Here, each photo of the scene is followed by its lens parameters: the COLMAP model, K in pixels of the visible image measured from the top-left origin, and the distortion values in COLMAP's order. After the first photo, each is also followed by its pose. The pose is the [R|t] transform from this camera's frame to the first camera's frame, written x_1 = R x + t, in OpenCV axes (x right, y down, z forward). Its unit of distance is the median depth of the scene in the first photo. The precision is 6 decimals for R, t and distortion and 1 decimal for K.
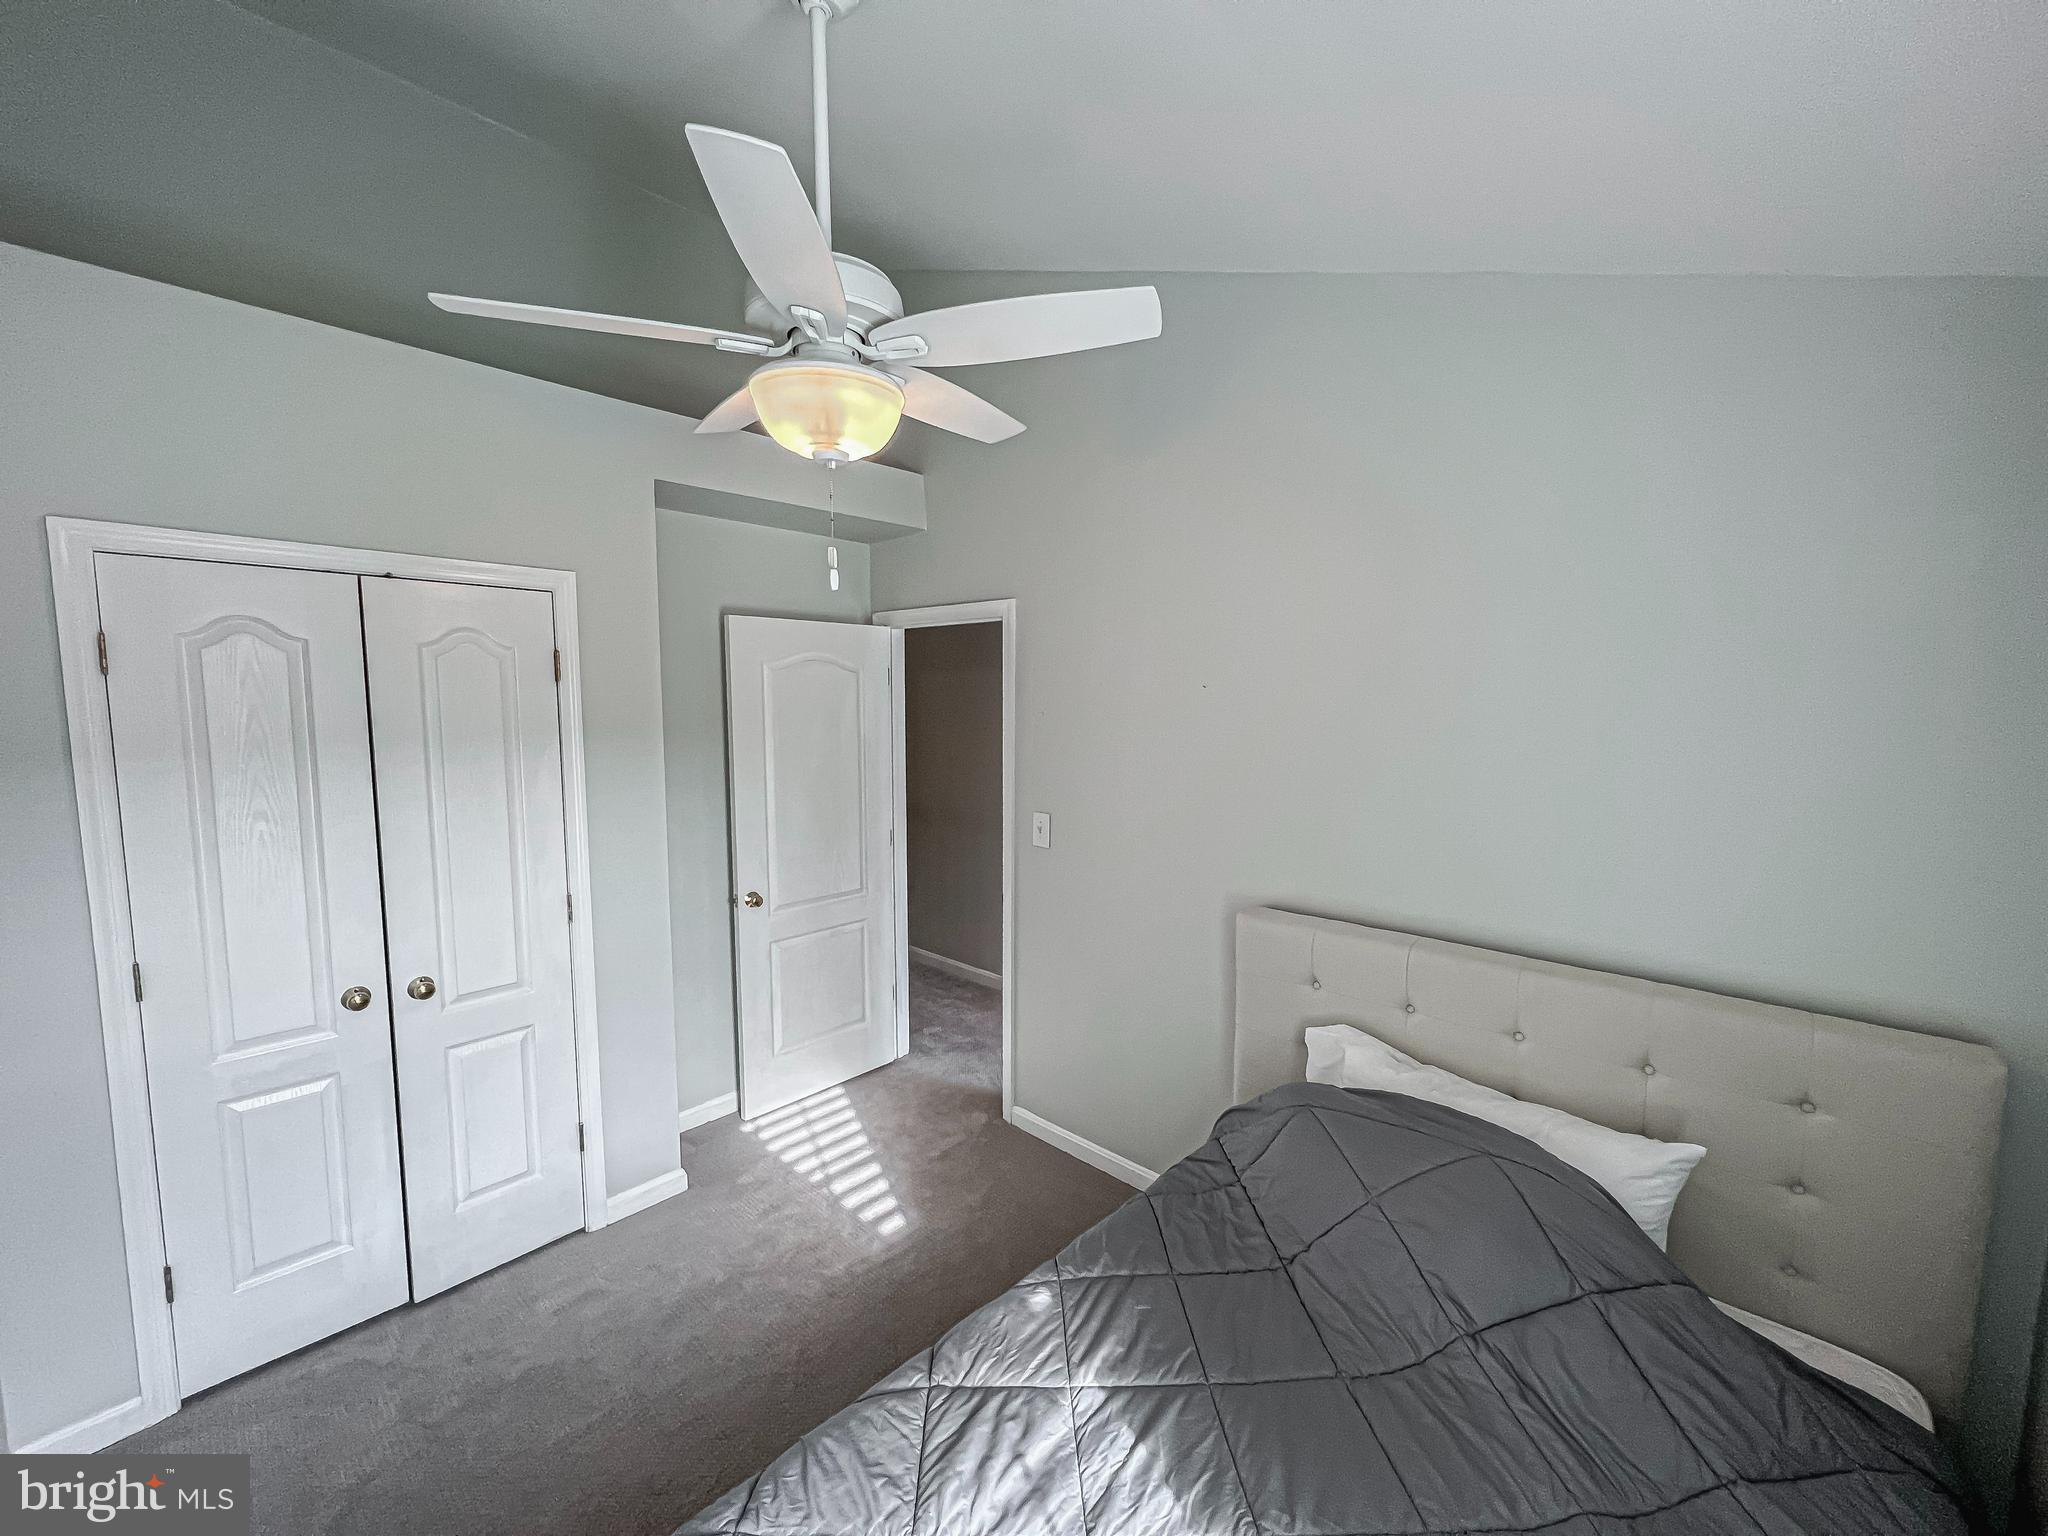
lens RADIAL K [[821.8, 0, 1018.8], [0, 821.8, 777.0], [0, 0, 1]] dist [-0.000692, 0.000245]
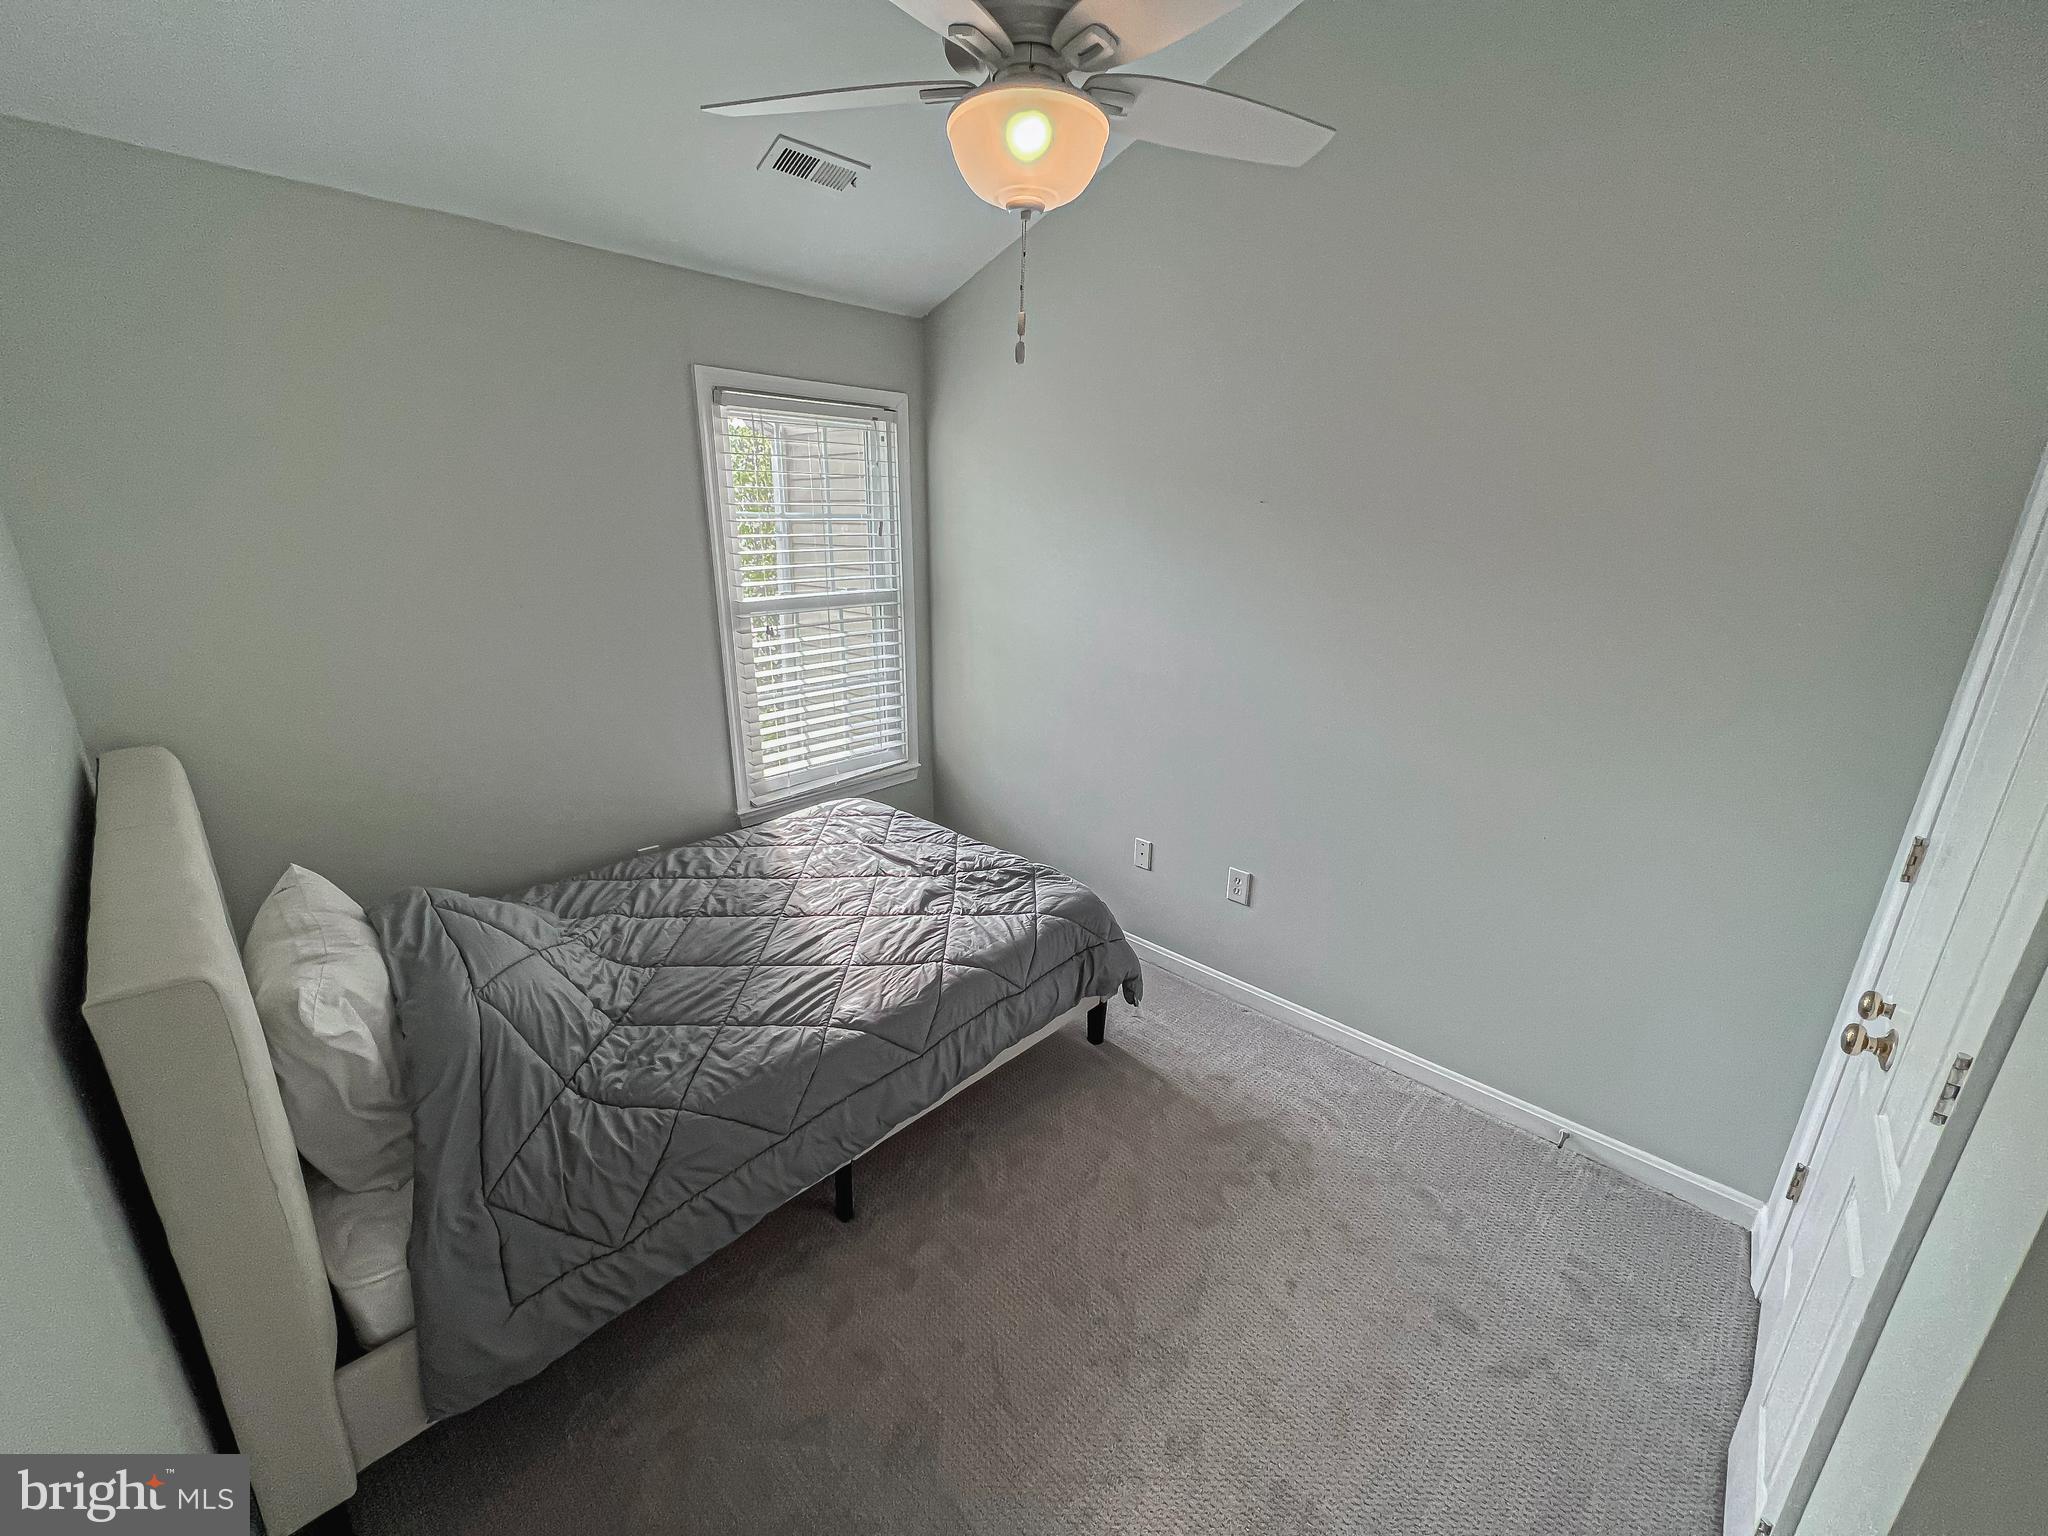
lens RADIAL K [[816.7, 0, 1024.5], [0, 816.7, 778.3], [0, 0, 1]] dist [-0.001347, 0.000108]
pose [[-0.999872, -0.015764, -0.002716, -0.194620], [-0.015536, 0.916564, 0.399587, -0.137646], [-0.003810, 0.399578, -0.916691, 1.734770]]
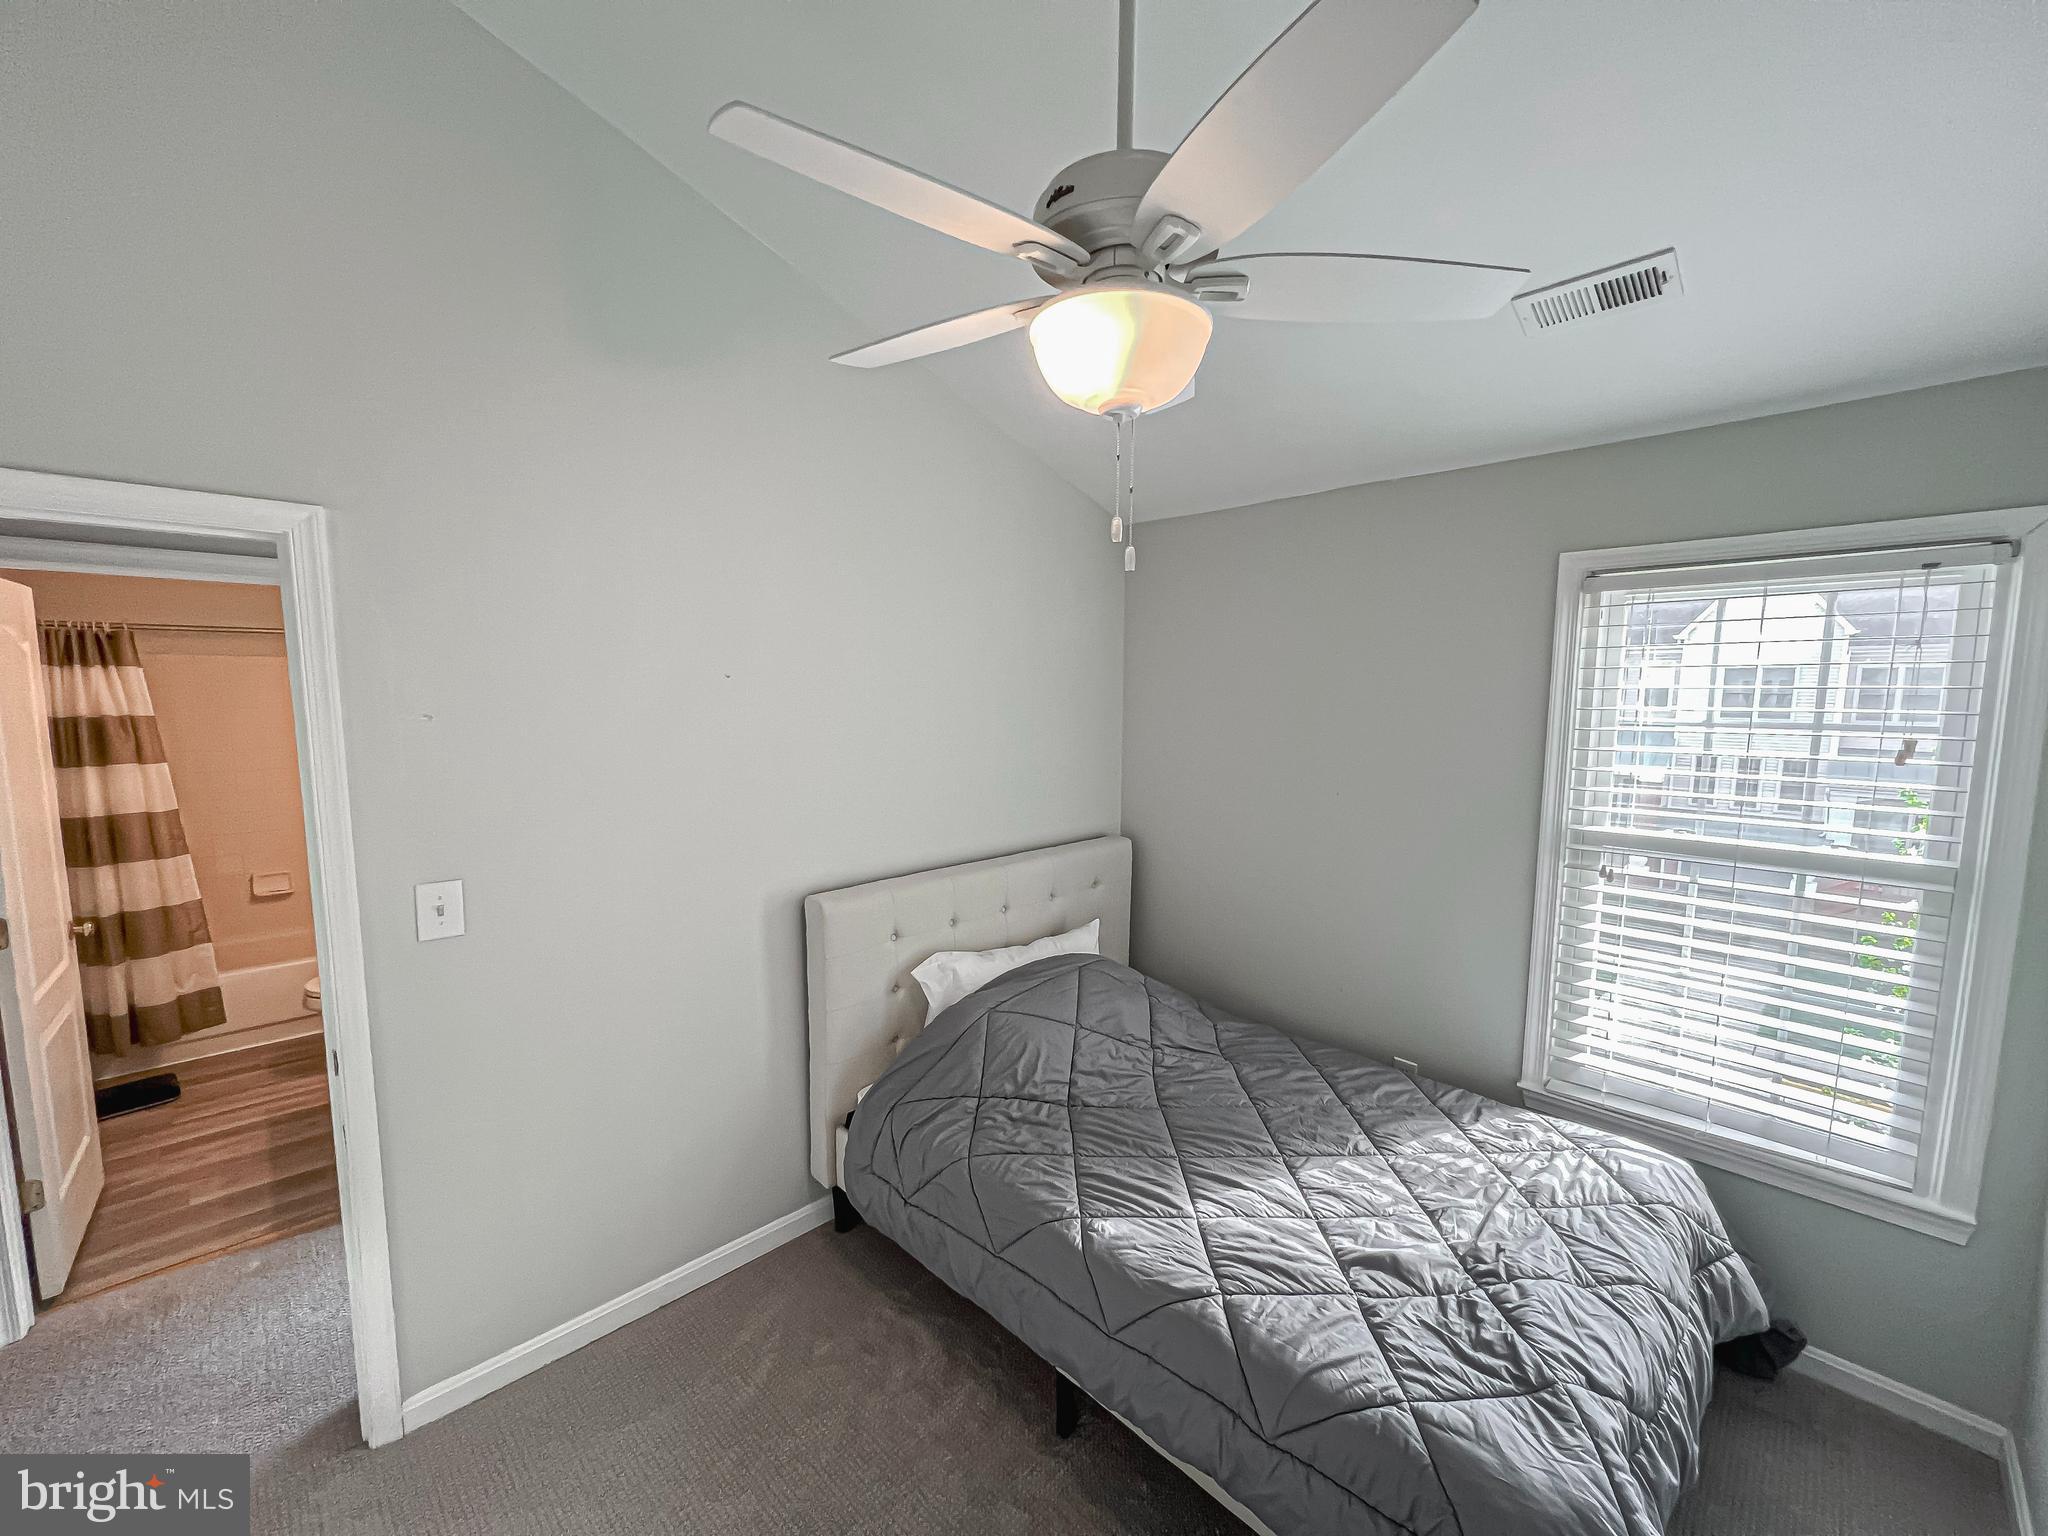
lens RADIAL K [[816.7, 0, 1024.5], [0, 816.7, 778.3], [0, 0, 1]] dist [-0.001347, 0.000108]
pose [[0.033541, -0.116408, 0.992635, -0.900492], [0.092989, 0.989249, 0.112869, -0.098900], [-0.995102, 0.088518, 0.044005, 0.894393]]
